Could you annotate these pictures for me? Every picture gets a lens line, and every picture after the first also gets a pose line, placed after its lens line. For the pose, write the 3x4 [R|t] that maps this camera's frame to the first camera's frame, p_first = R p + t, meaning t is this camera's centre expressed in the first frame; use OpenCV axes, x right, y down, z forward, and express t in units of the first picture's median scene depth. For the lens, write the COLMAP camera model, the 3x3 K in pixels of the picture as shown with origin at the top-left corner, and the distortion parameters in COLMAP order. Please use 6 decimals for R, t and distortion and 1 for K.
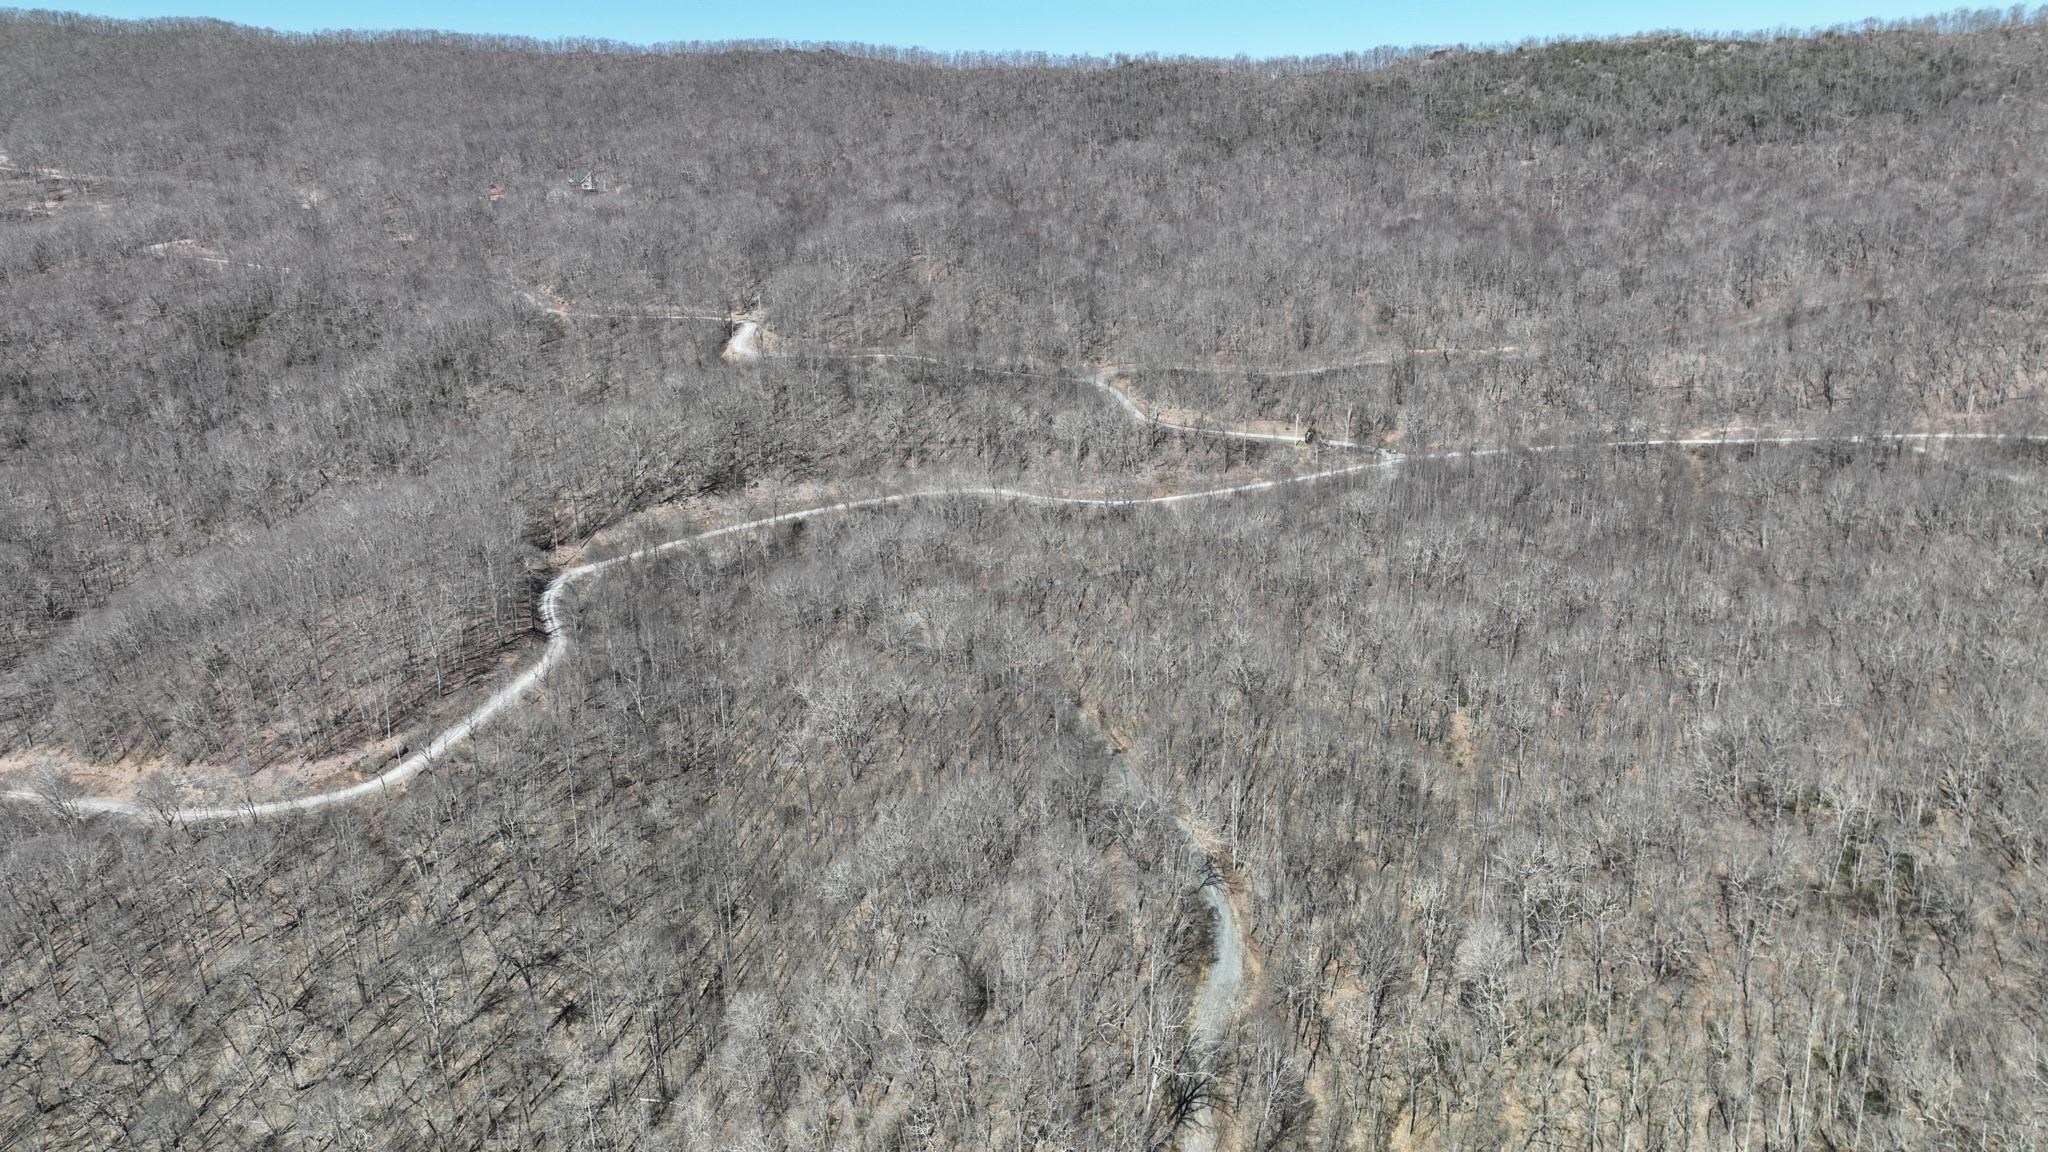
lens RADIAL K [[1427.7, 0, 1028.1], [0, 1427.7, 562.0], [0, 0, 1]] dist [0.000314, 0.016999]
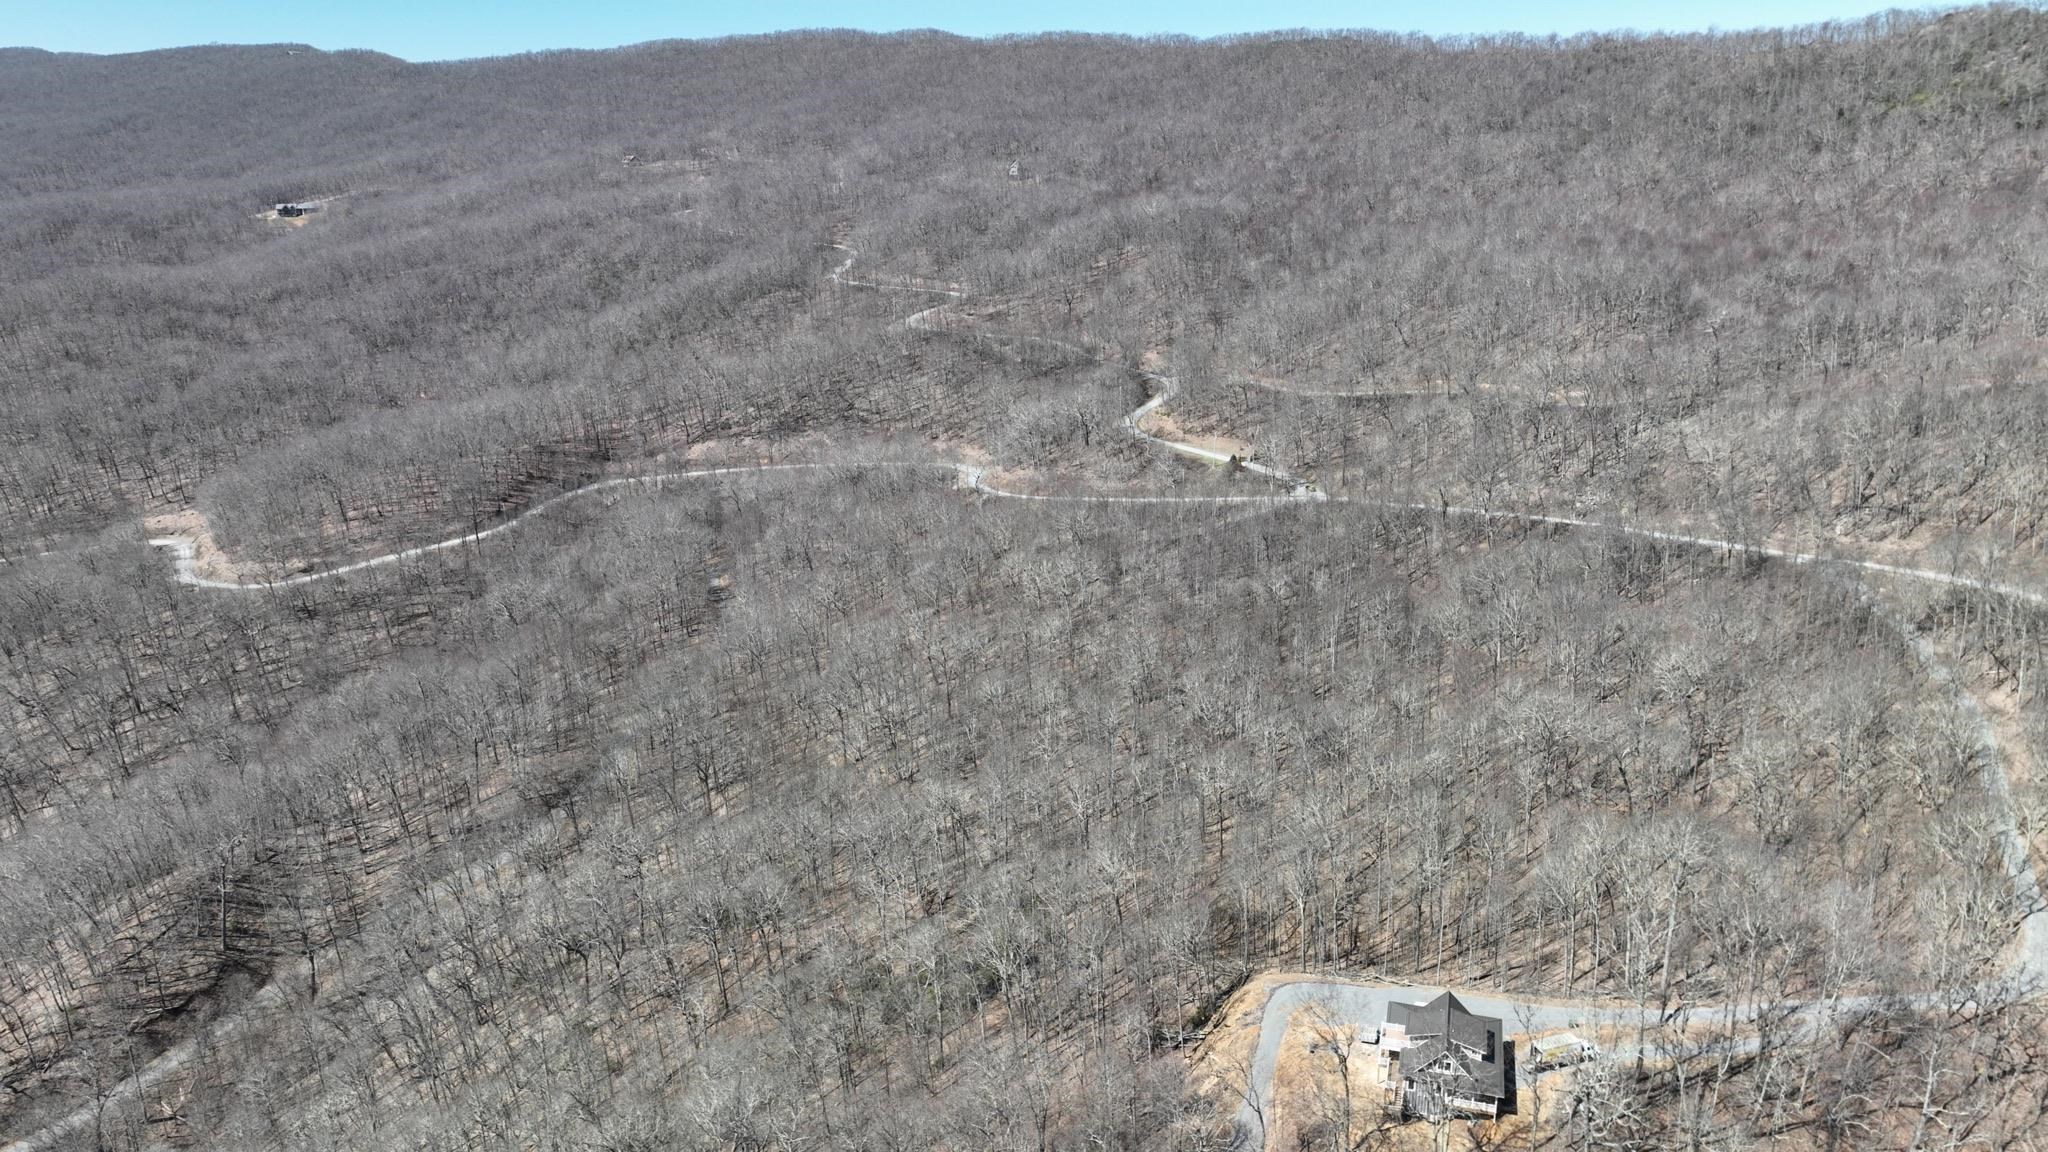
lens RADIAL K [[1427.7, 0, 1031.2], [0, 1427.7, 598.4], [0, 0, 1]] dist [0.000314, 0.016999]
pose [[0.796886, 0.192371, -0.572682, 0.637166], [-0.176478, 0.980725, 0.083869, -0.054909], [0.577778, 0.034232, 0.815476, 0.188843]]
